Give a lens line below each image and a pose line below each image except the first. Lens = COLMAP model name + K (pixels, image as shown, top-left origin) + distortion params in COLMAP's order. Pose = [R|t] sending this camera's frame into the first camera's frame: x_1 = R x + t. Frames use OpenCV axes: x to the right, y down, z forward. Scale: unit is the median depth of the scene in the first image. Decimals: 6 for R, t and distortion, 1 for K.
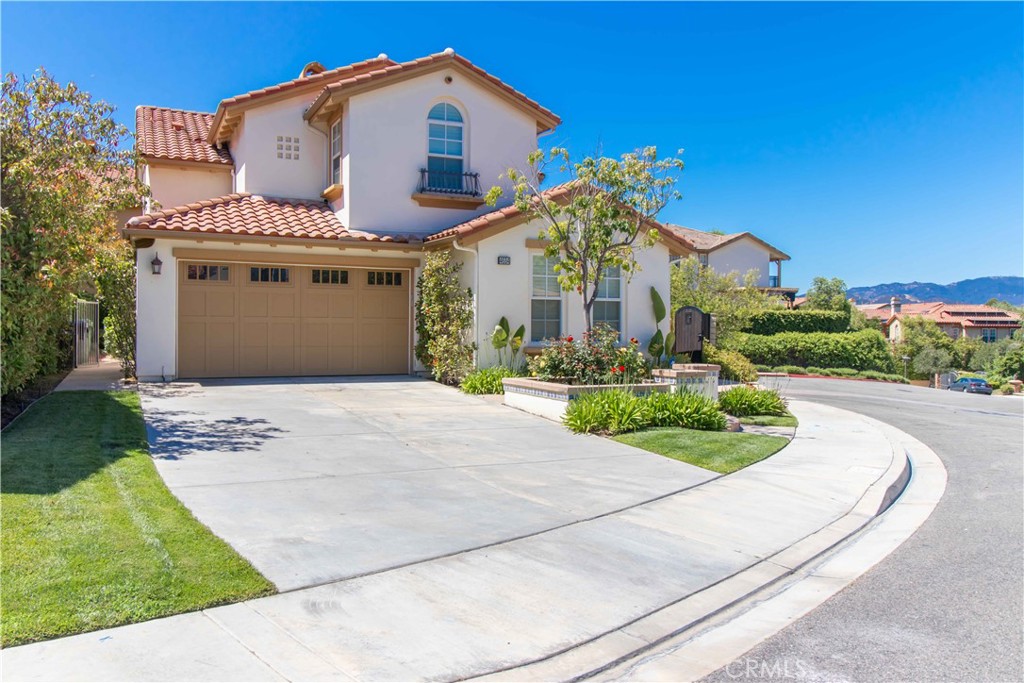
lens RADIAL K [[805.5, 0, 509.5], [0, 805.5, 341.3], [0, 0, 1]] dist [-0.015648, -0.011131]
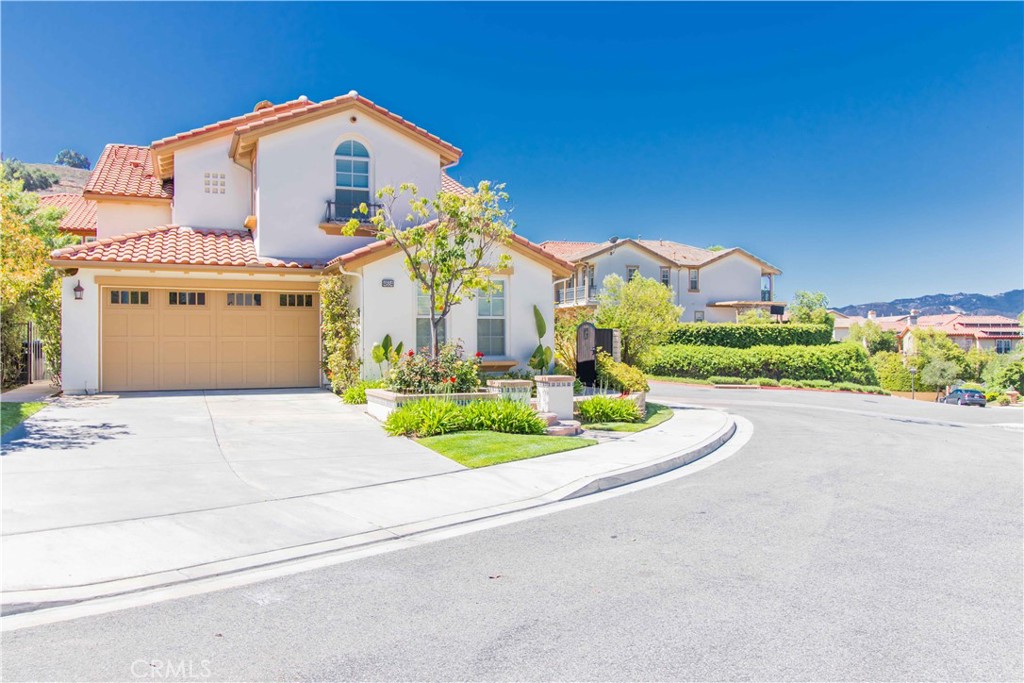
lens RADIAL K [[805.5, 0, 520.8], [0, 805.5, 340.4], [0, 0, 1]] dist [-0.015648, -0.011131]
pose [[0.999004, -0.009850, -0.043517, 0.197539], [0.008938, 0.999737, -0.021117, 0.002718], [0.043714, 0.020707, 0.998829, -0.083346]]
